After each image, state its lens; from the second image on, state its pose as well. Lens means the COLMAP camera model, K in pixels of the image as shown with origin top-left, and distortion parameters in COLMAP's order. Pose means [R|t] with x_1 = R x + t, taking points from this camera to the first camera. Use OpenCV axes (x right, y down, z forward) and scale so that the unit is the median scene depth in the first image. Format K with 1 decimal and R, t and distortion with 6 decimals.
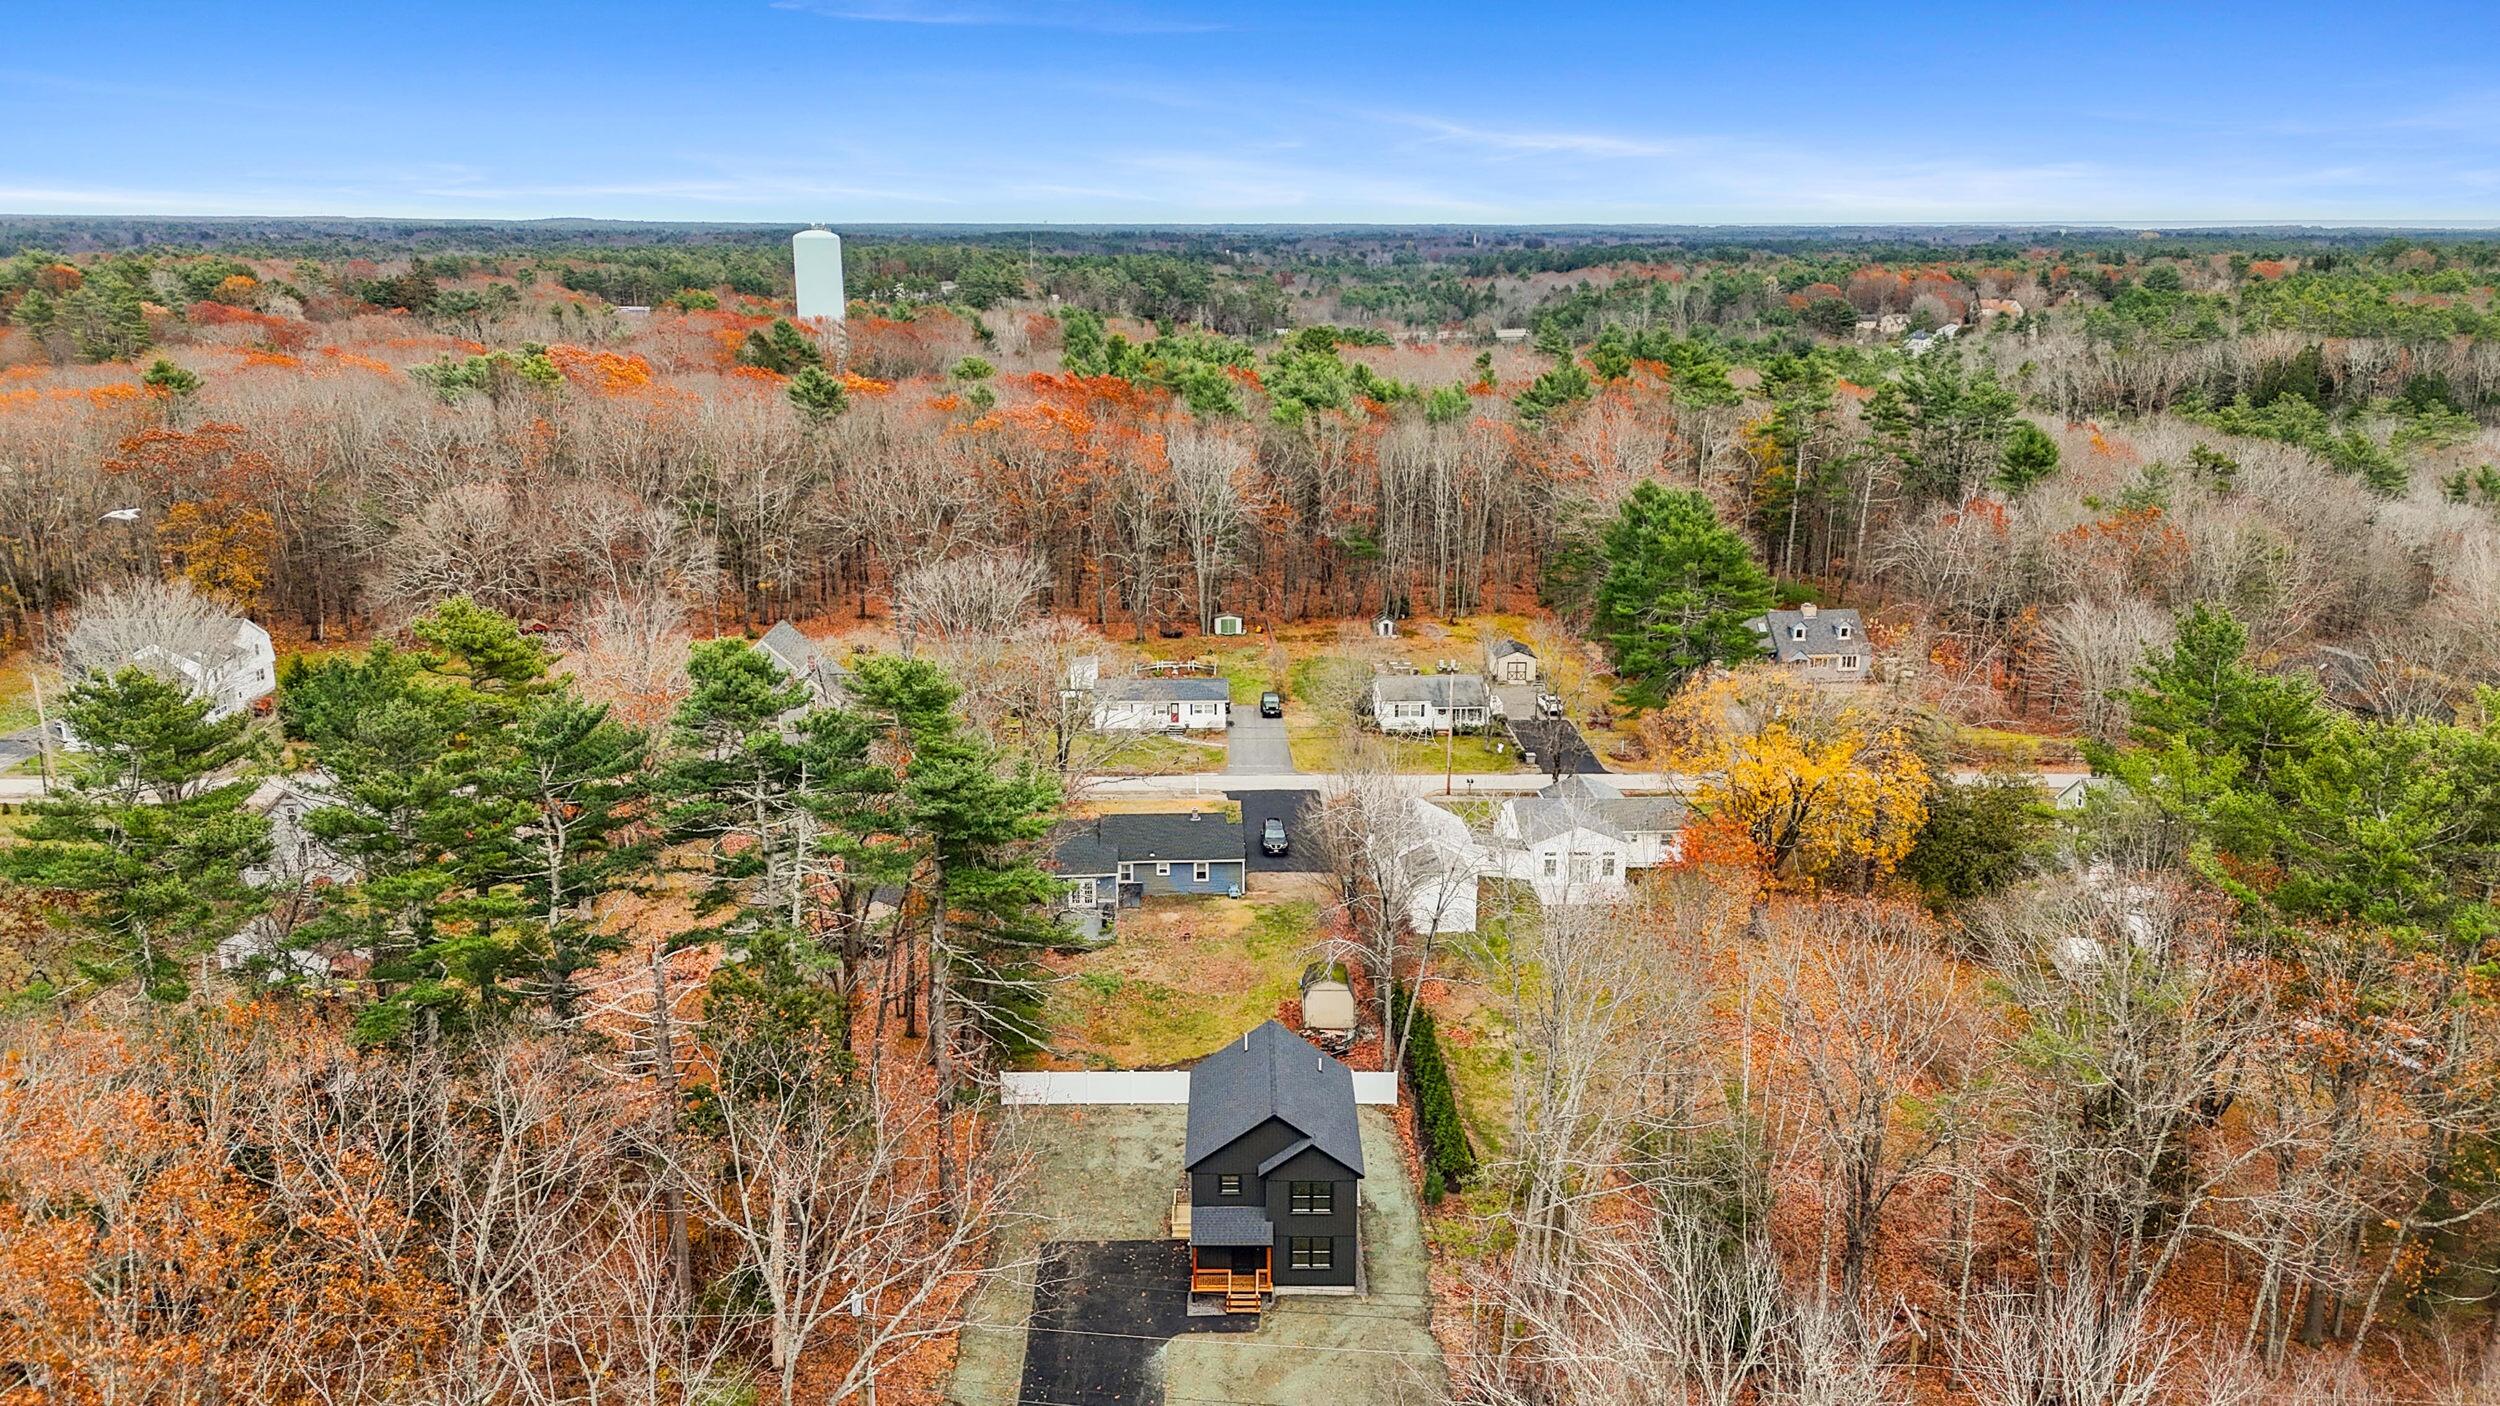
lens RADIAL K [[1853.6, 0, 1240.8], [0, 1853.6, 719.7], [0, 0, 1]] dist [0.070461, -0.072693]
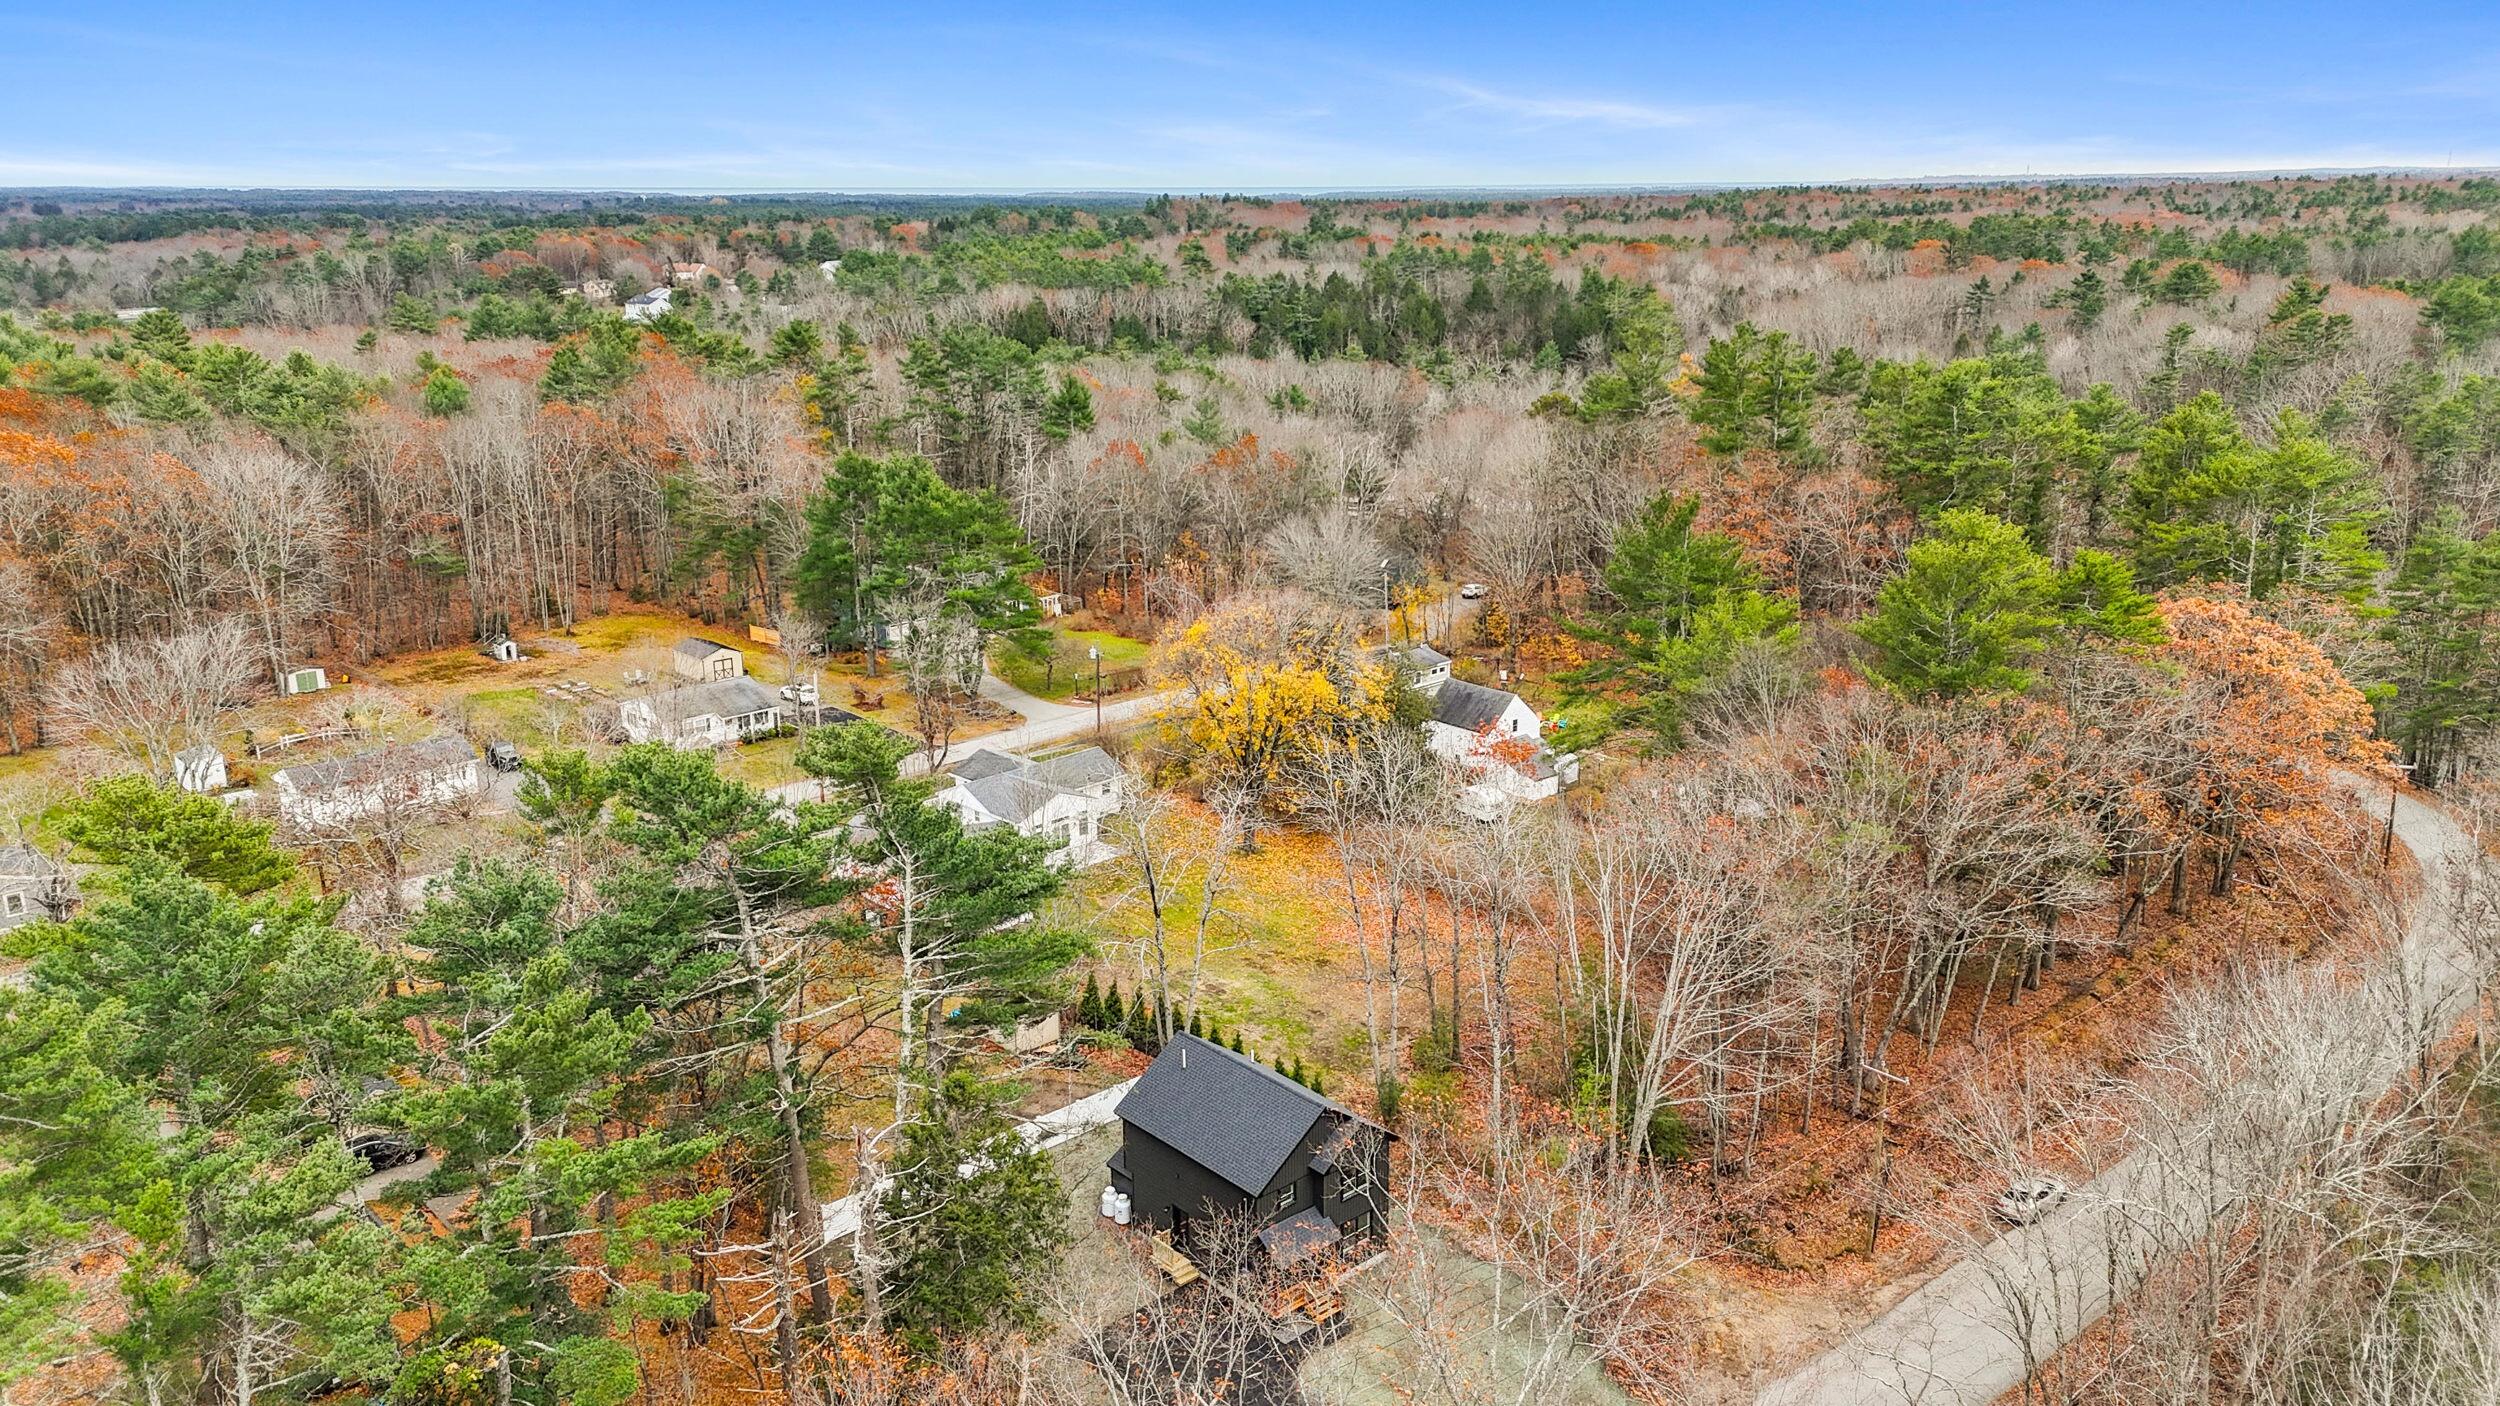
lens RADIAL K [[1847.6, 0, 1252.2], [0, 1847.6, 695.1], [0, 0, 1]] dist [0.079198, -0.067805]
pose [[0.737297, -0.183608, 0.650139, -0.457793], [0.180147, 0.980947, 0.072736, -0.057682], [-0.651106, 0.063492, 0.756326, 0.211857]]
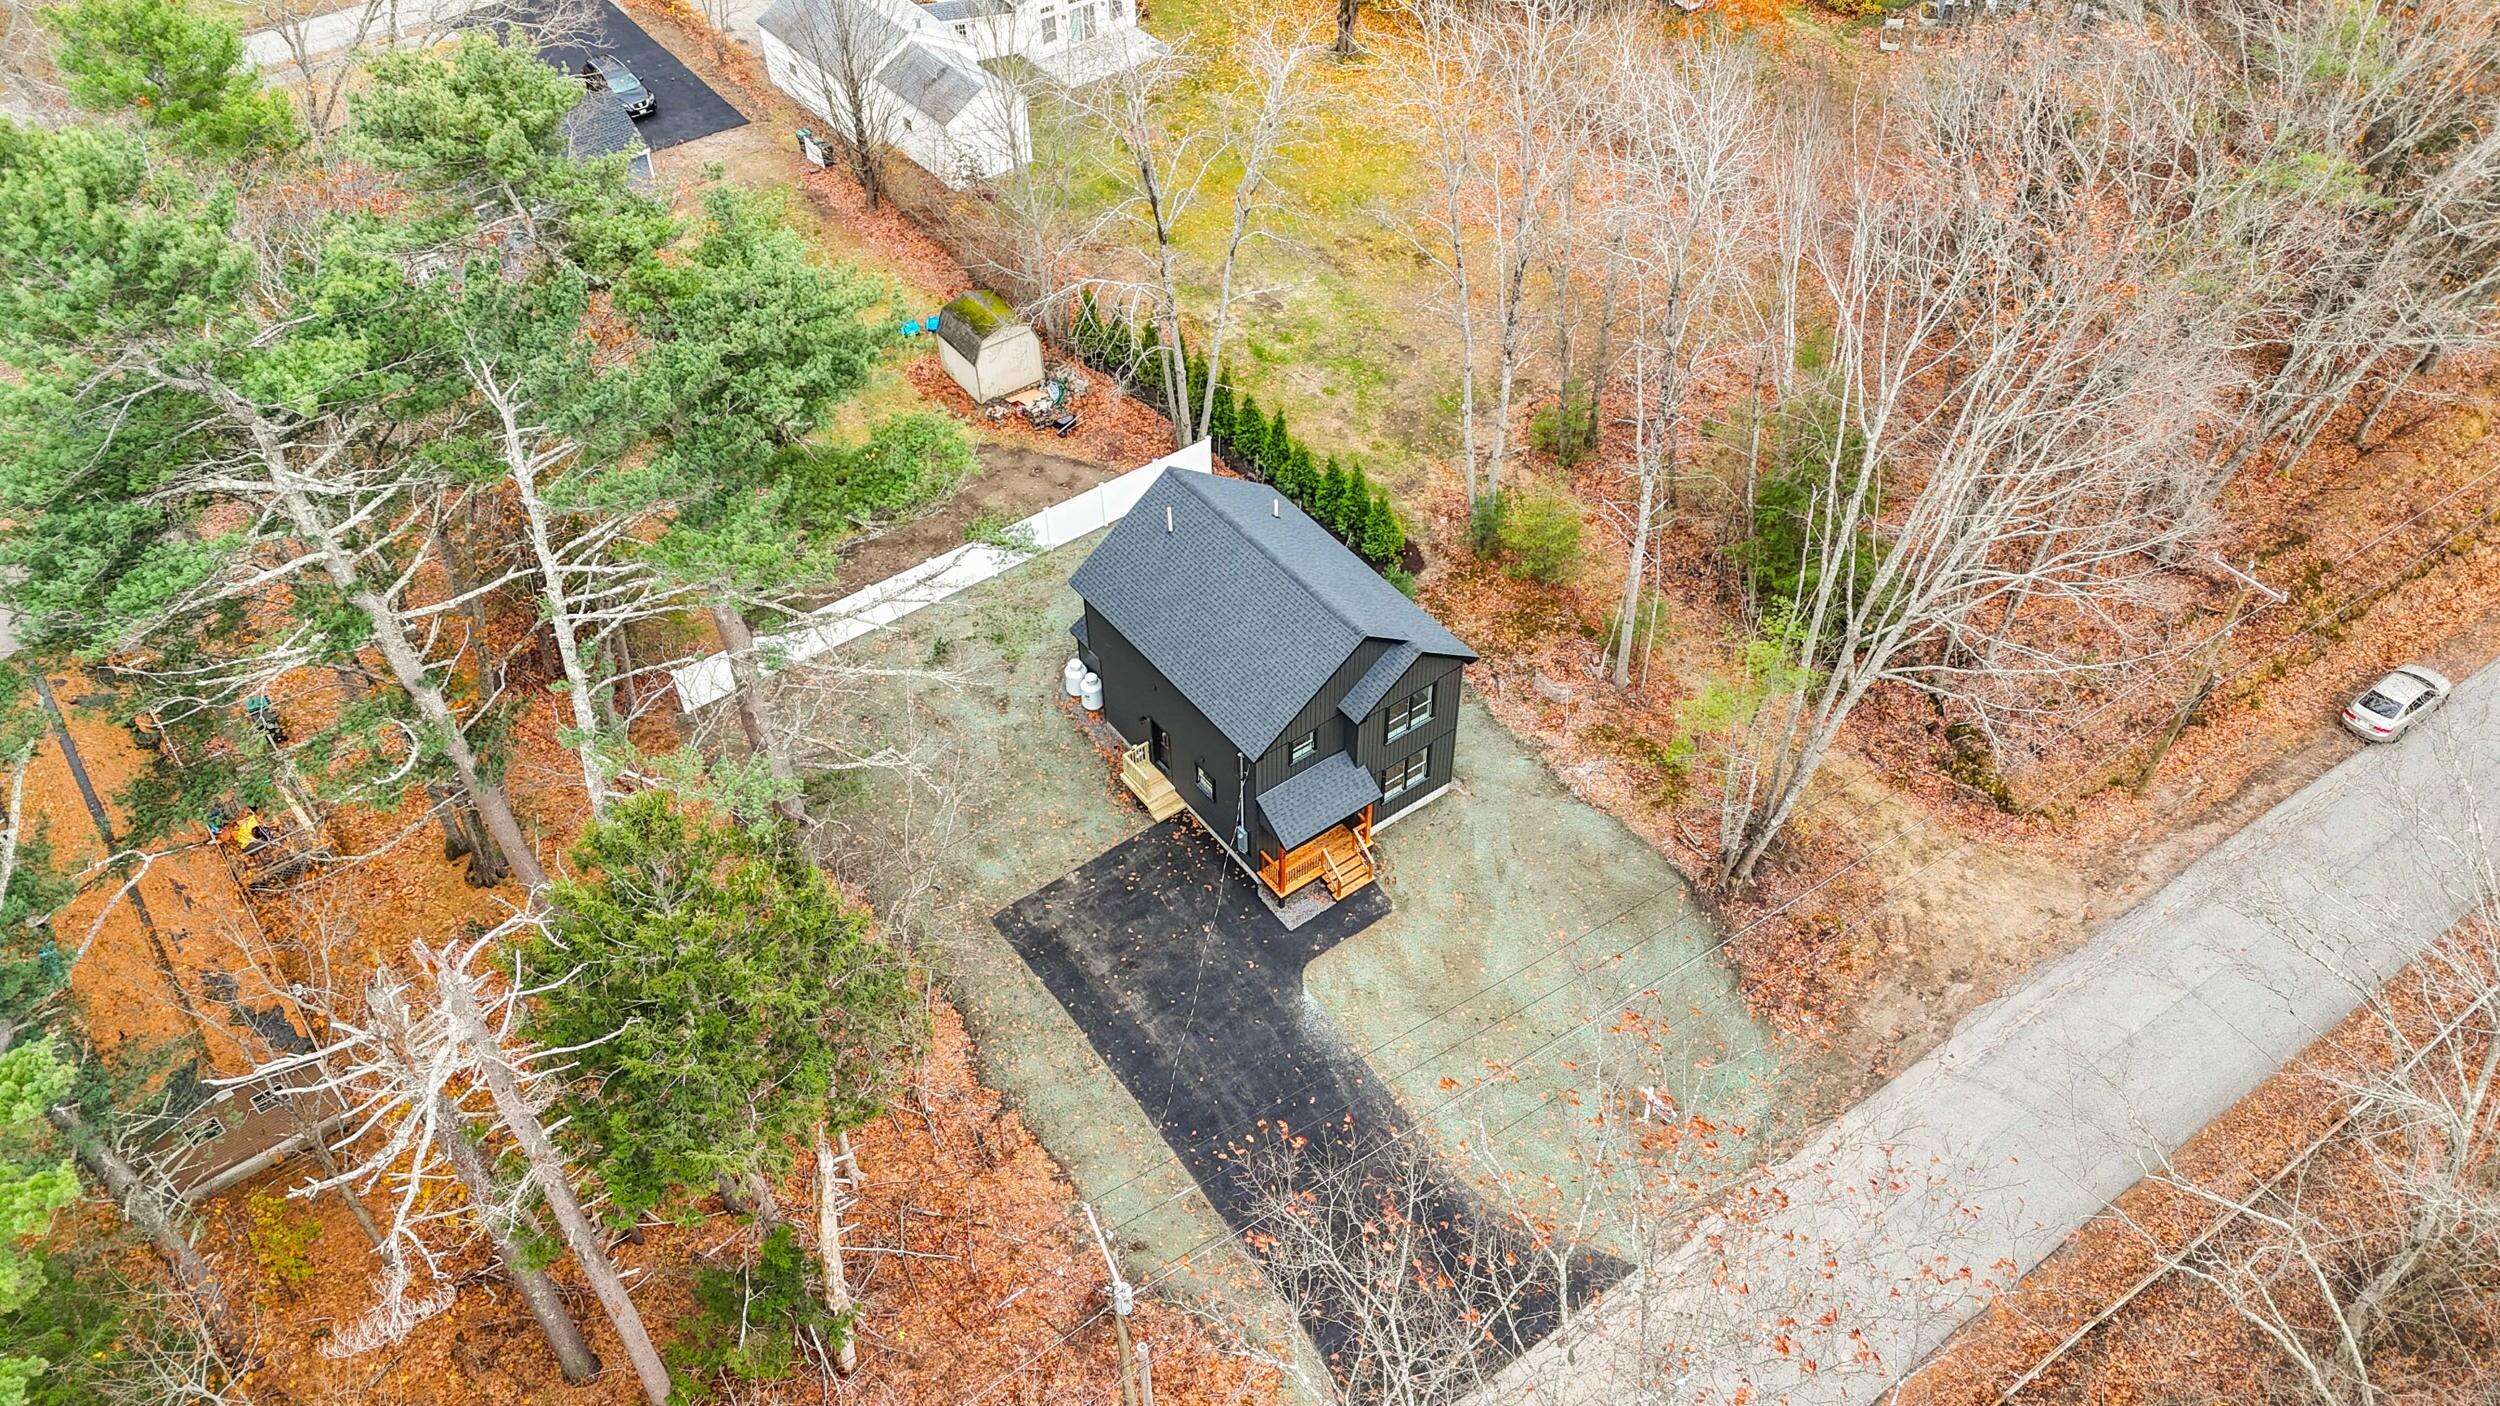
lens RADIAL K [[1818.3, 0, 1250.0], [0, 1818.3, 703.0], [0, 0, 1]] dist [0.096350, -0.097241]
pose [[0.797568, -0.428440, 0.424646, -0.221083], [0.165107, 0.832119, 0.529450, -0.081001], [-0.580194, -0.352160, 0.734410, 0.422498]]
